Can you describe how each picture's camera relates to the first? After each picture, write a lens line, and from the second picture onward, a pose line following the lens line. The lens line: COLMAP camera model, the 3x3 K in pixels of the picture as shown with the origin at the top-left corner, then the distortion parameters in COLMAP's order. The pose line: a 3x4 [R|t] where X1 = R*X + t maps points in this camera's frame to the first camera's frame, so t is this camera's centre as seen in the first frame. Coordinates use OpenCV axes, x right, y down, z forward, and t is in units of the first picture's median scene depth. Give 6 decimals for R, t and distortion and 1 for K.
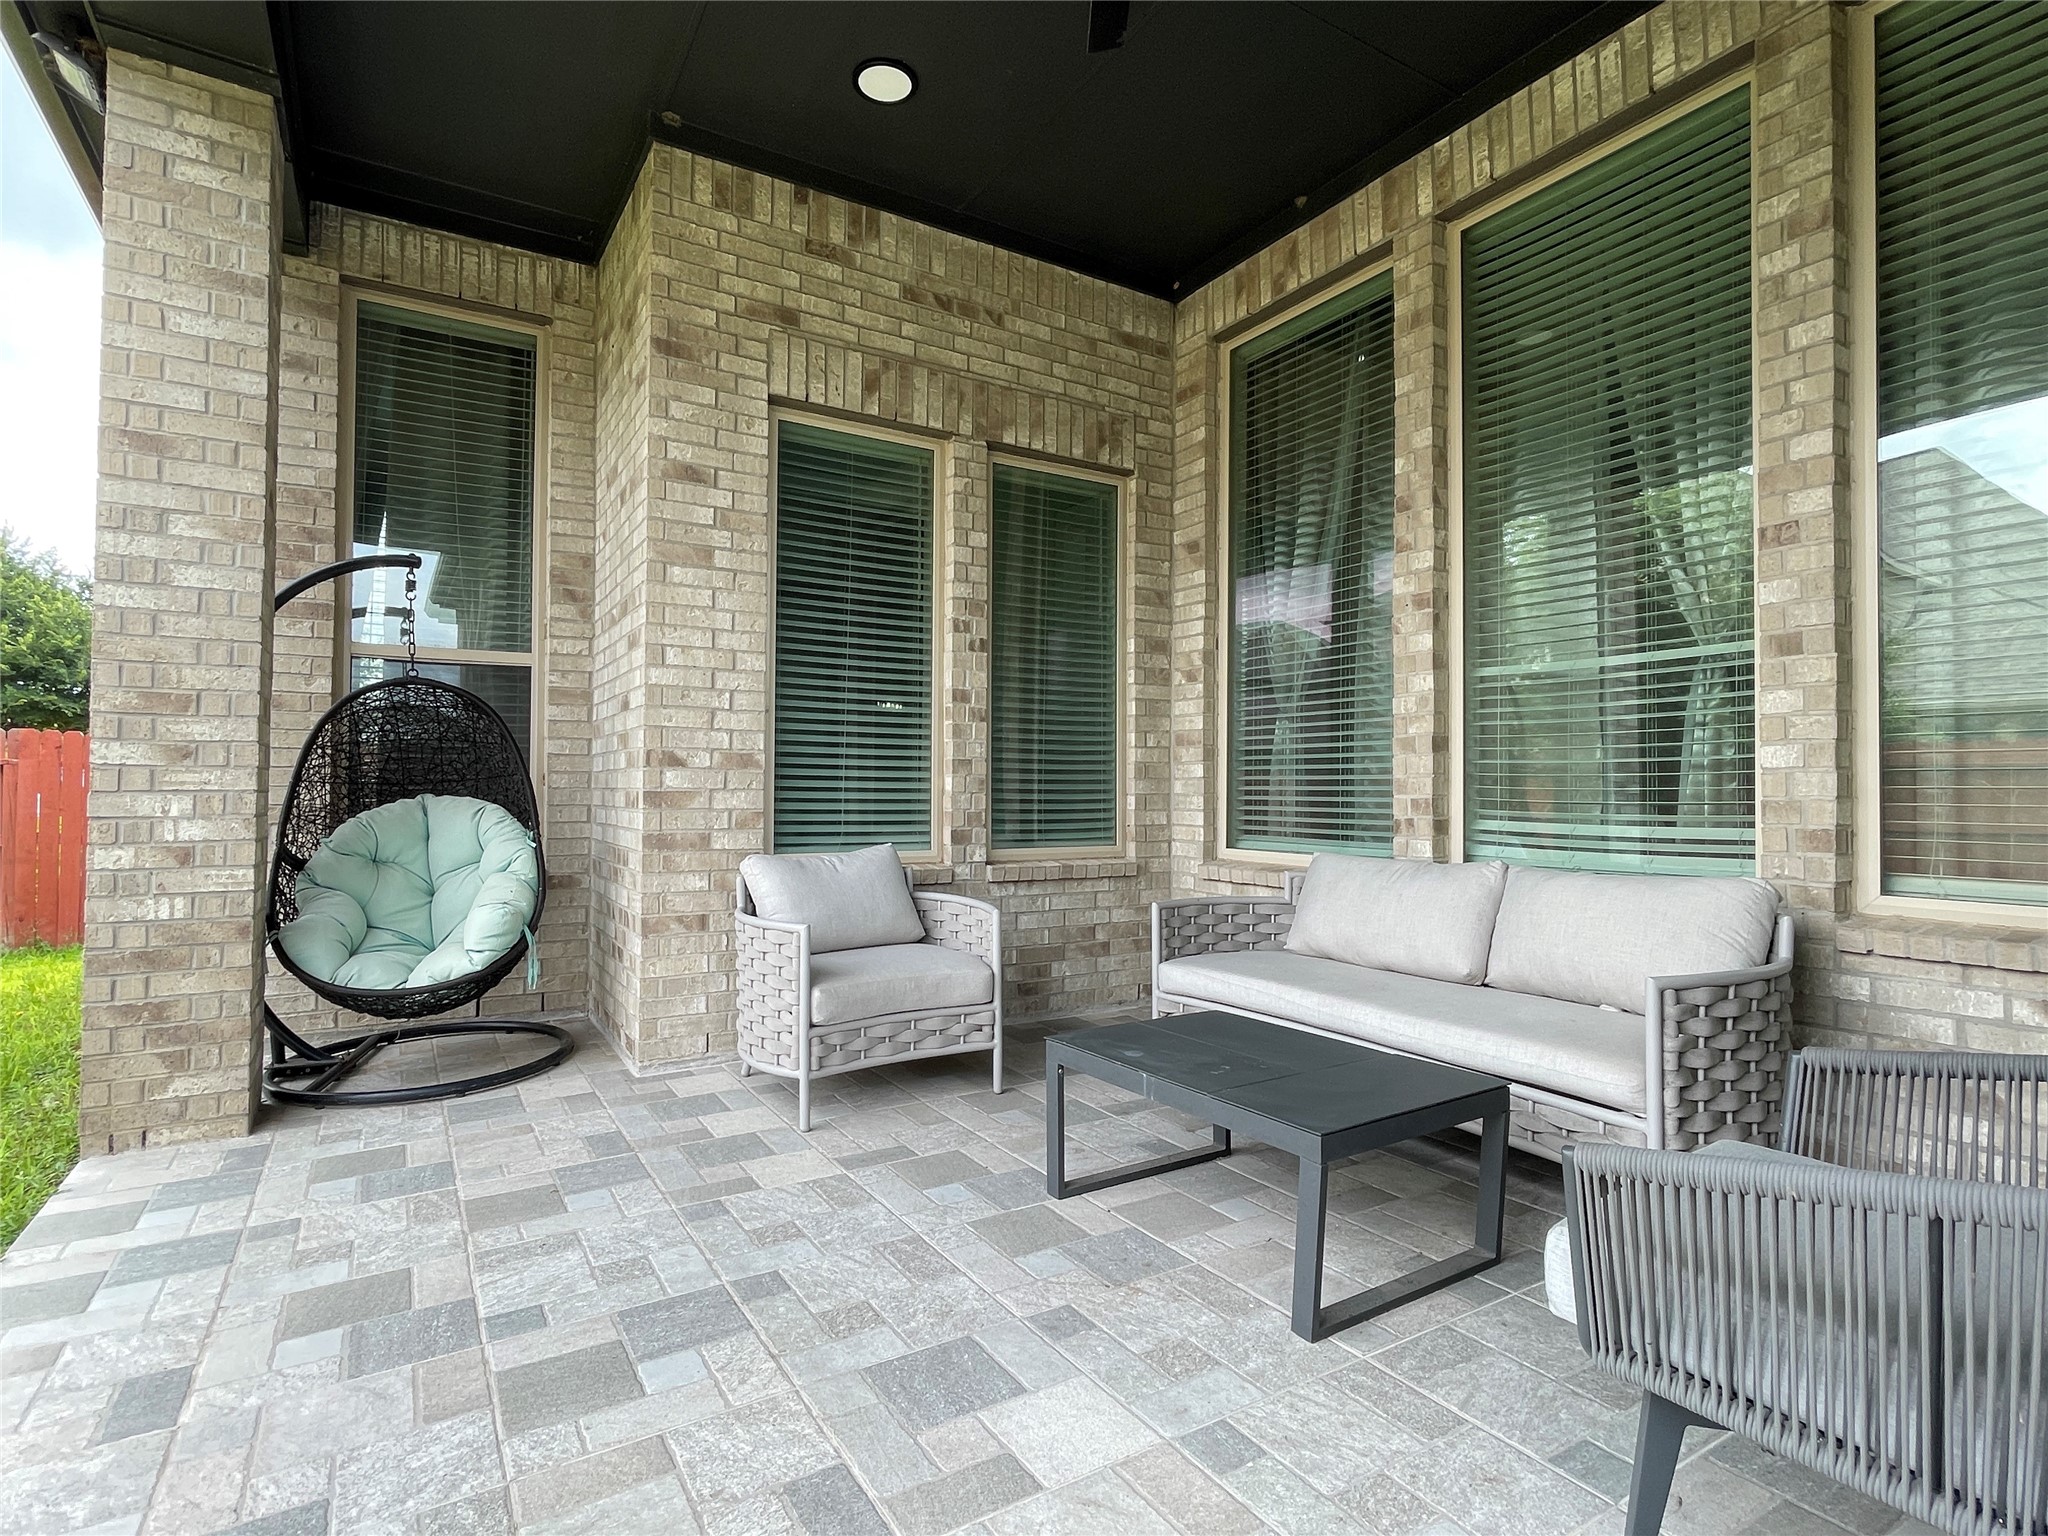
lens RADIAL K [[1037.5, 0, 1023.0], [0, 1037.5, 771.4], [0, 0, 1]] dist [-0.001048, -0.000616]
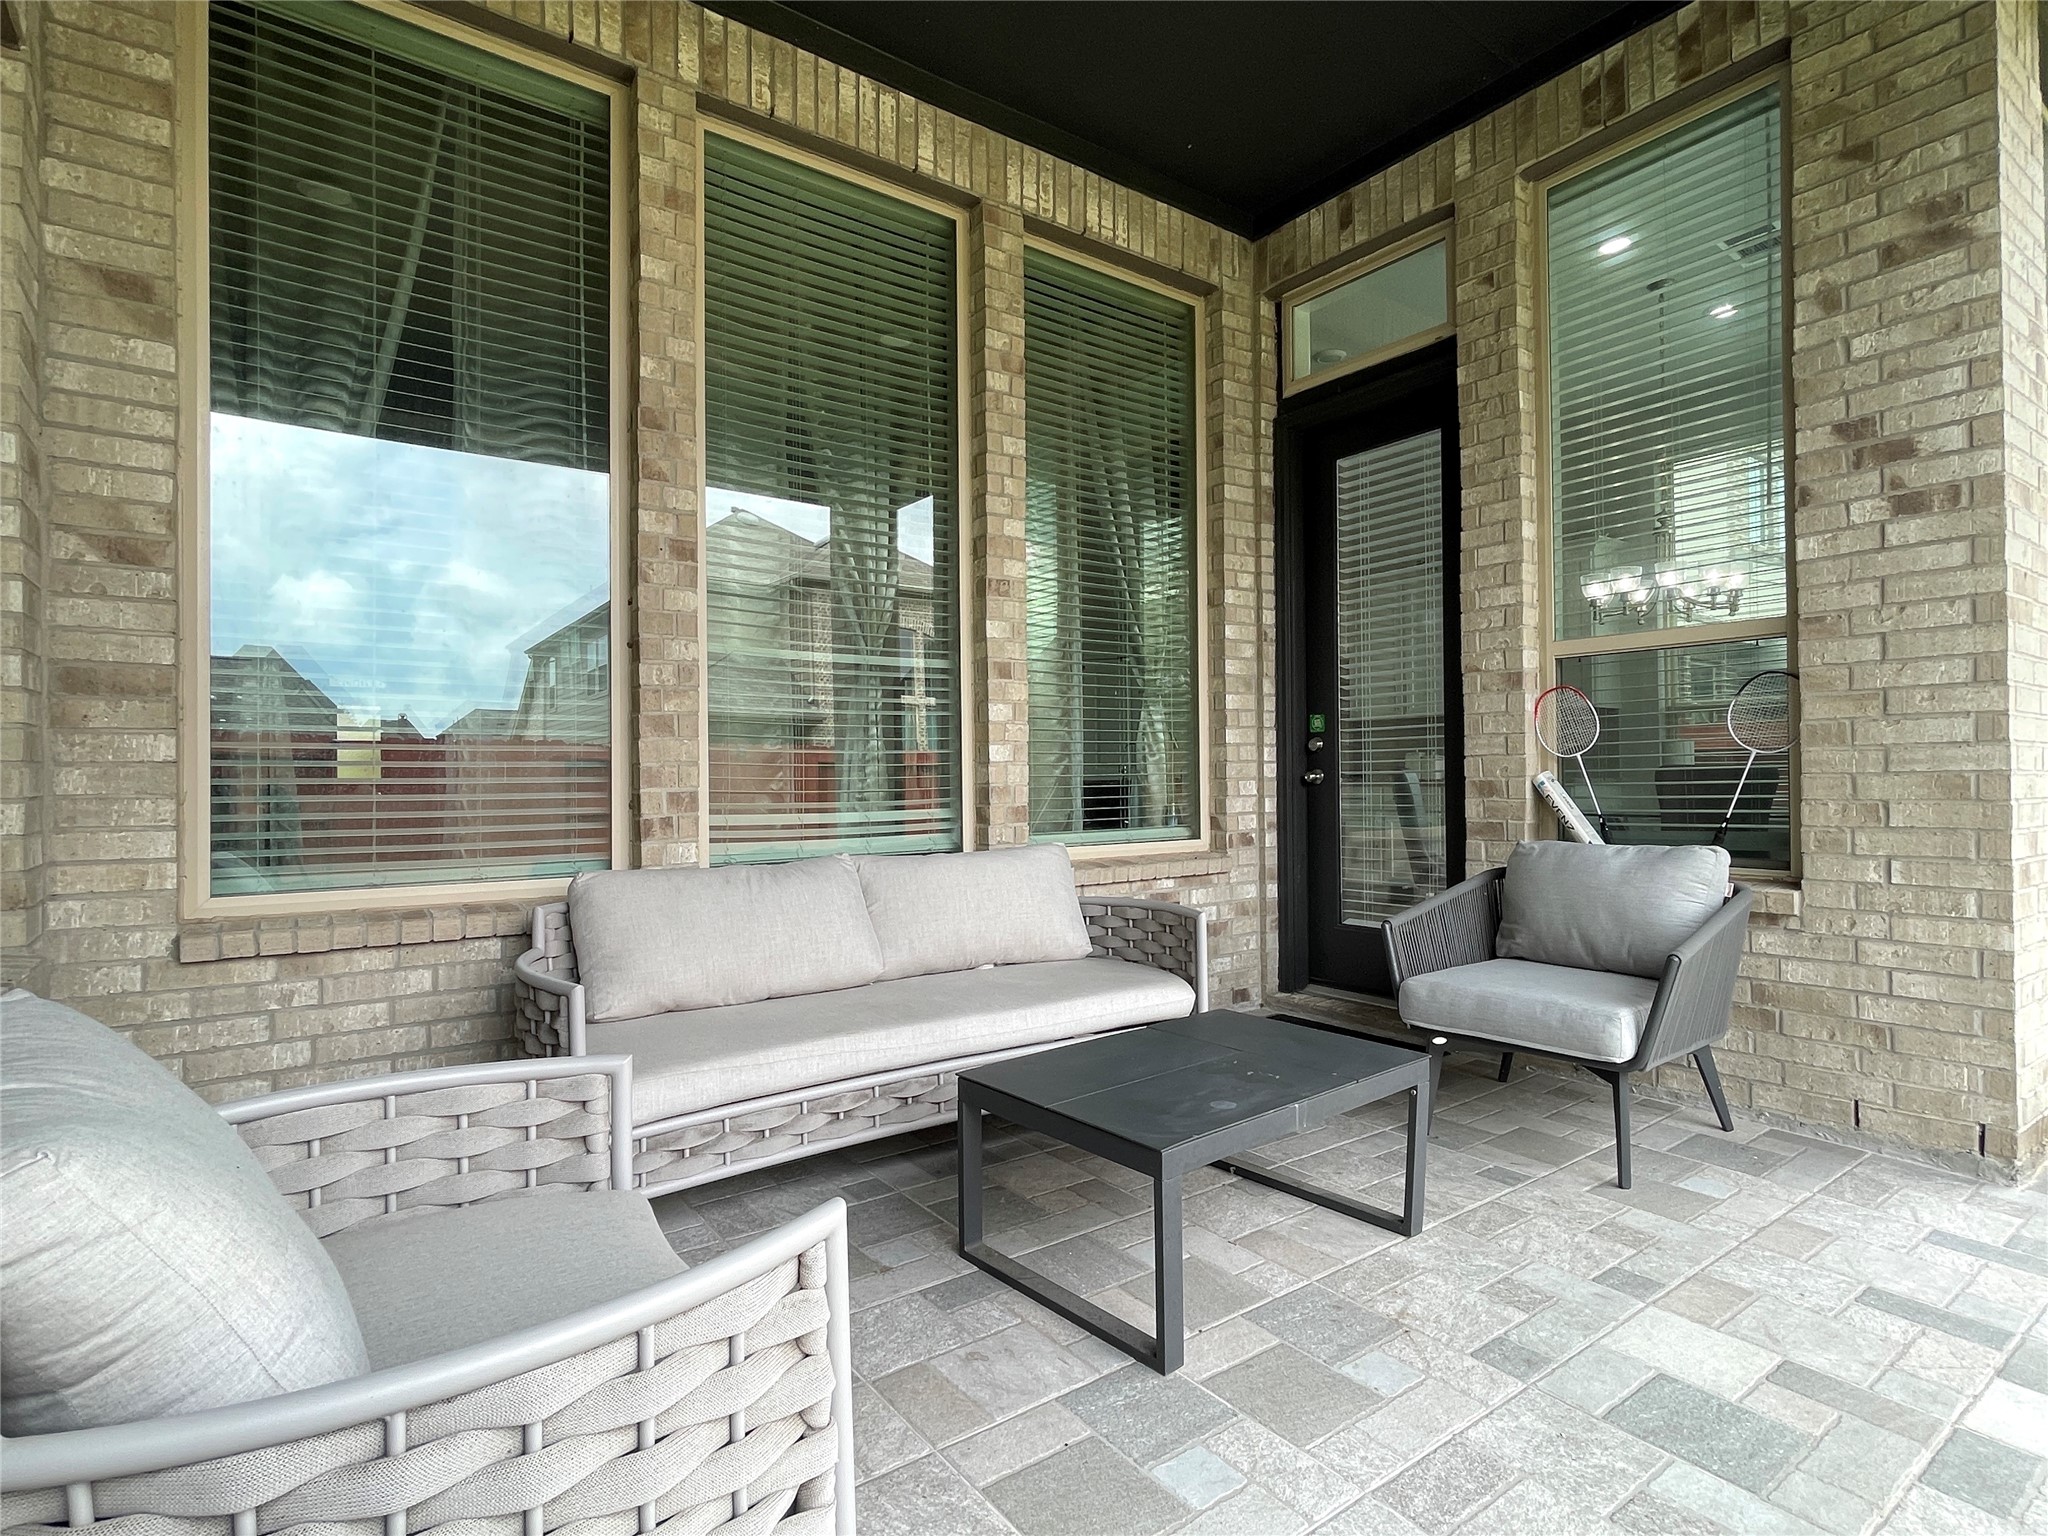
lens RADIAL K [[1037.5, 0, 1018.4], [0, 1037.5, 771.1], [0, 0, 1]] dist [-0.001048, -0.000616]
pose [[-0.072545, 0.007354, 0.997338, -0.525998], [-0.008320, 0.999934, -0.007979, 0.016859], [-0.997330, -0.008877, -0.072479, 0.937389]]
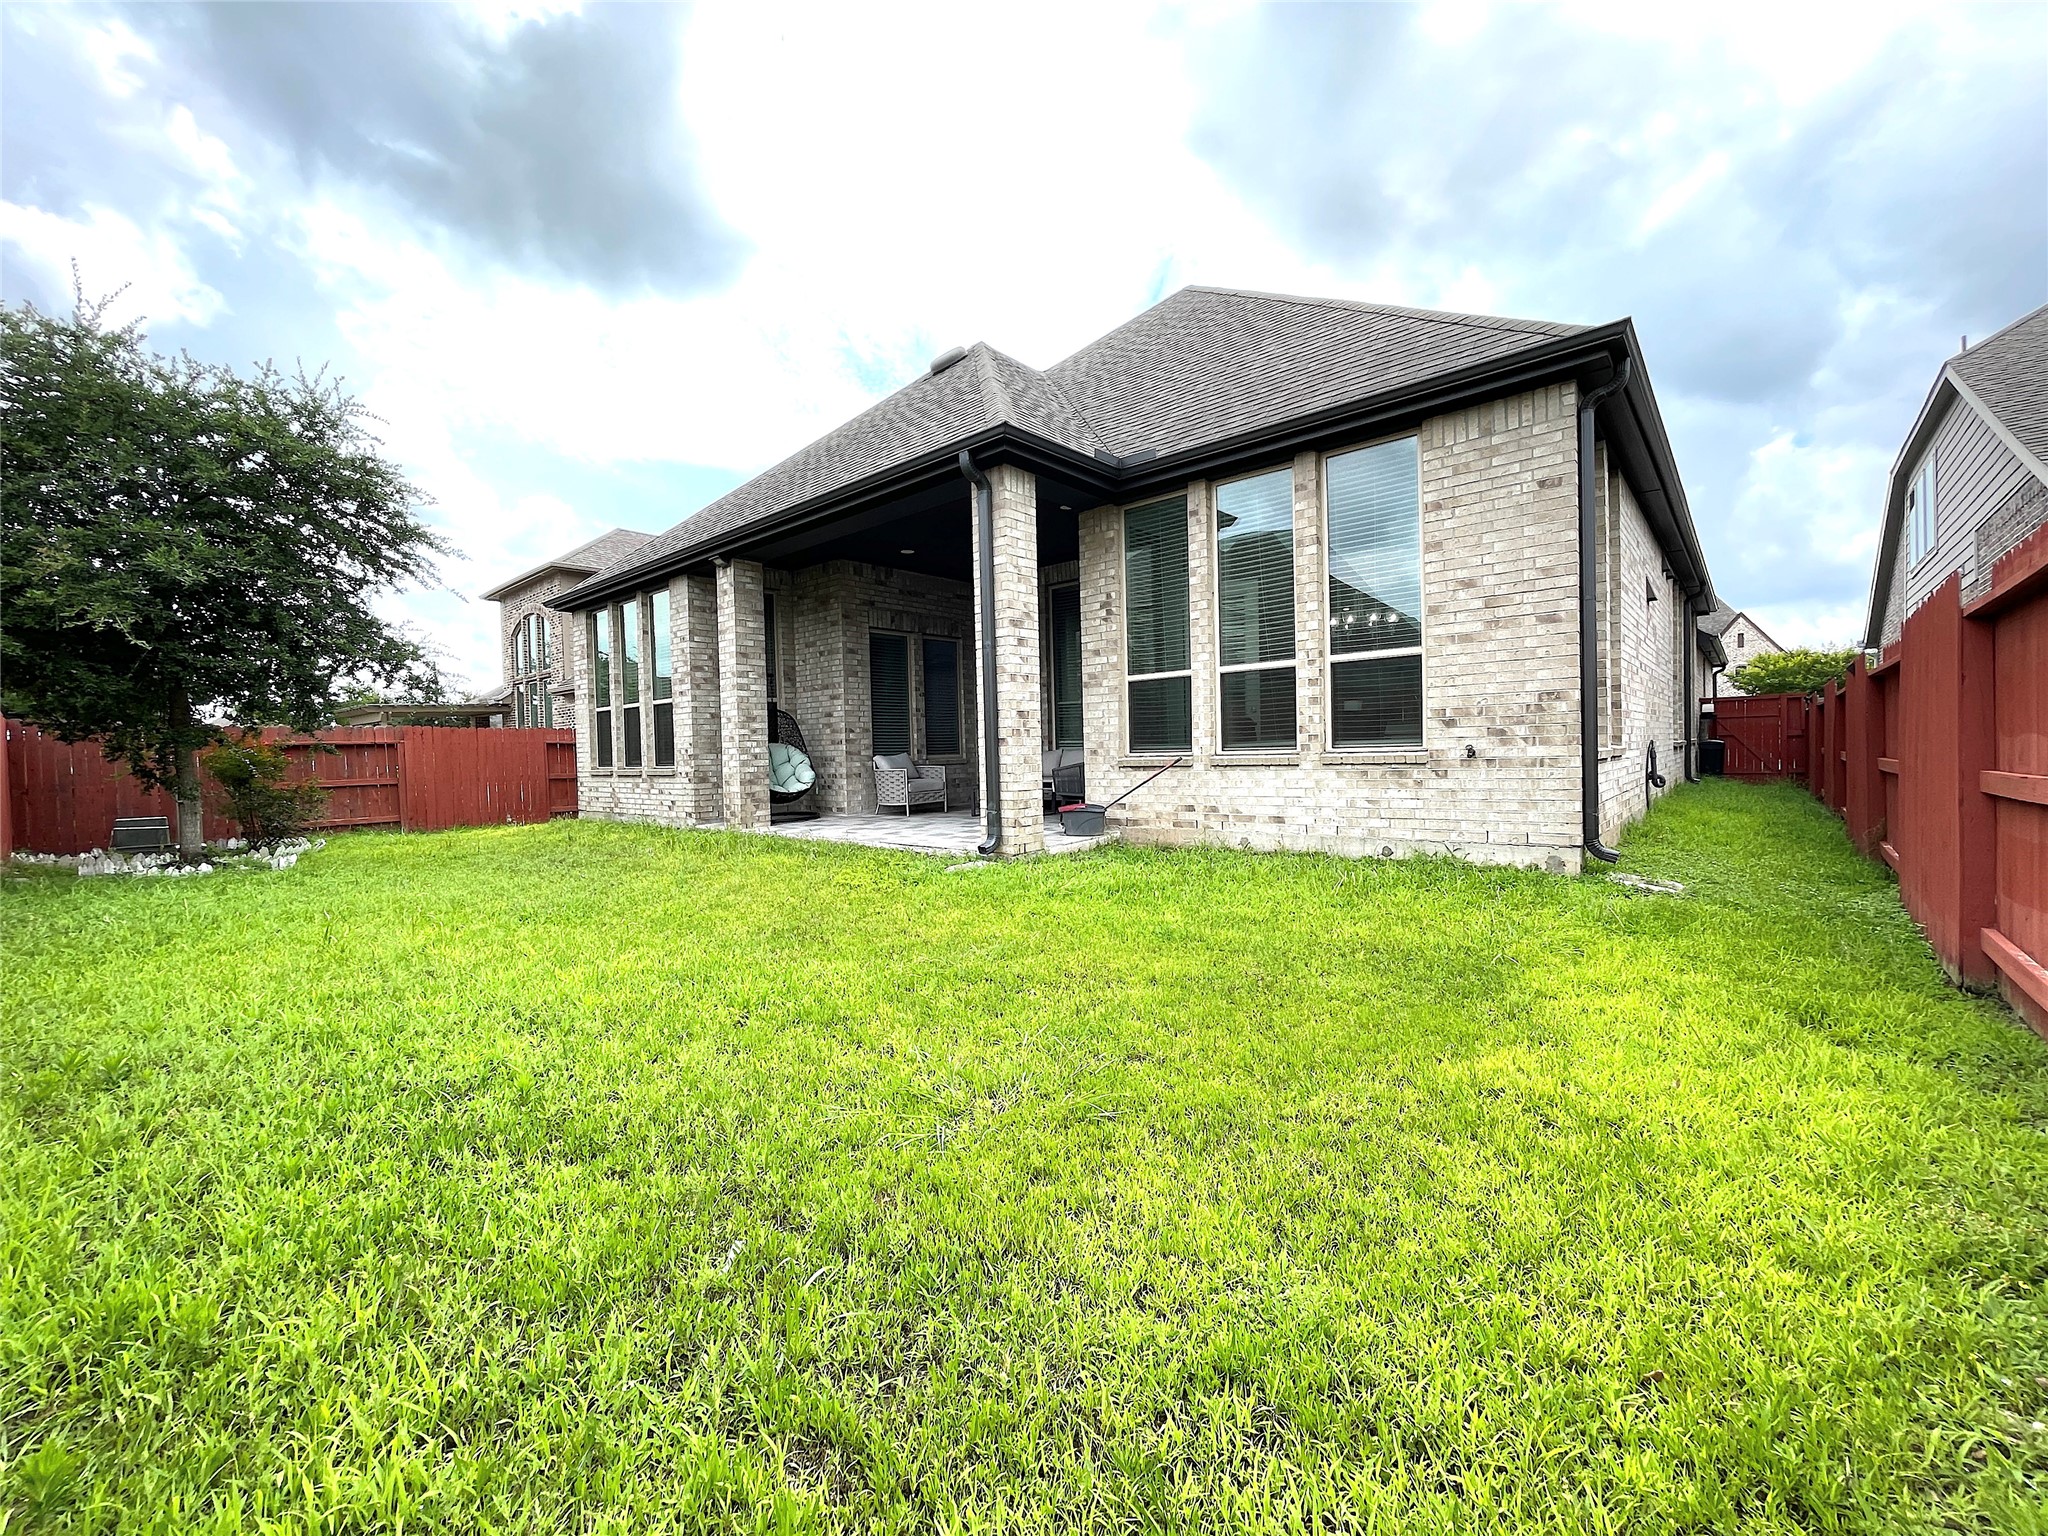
lens RADIAL K [[827.4, 0, 1017.4], [0, 827.4, 767.7], [0, 0, 1]] dist [0.001972, 0.000033]
pose [[0.956146, -0.037979, 0.290418, -0.766660], [0.027357, 0.998803, 0.040547, 0.021303], [-0.291610, -0.030824, 0.956040, -2.380636]]
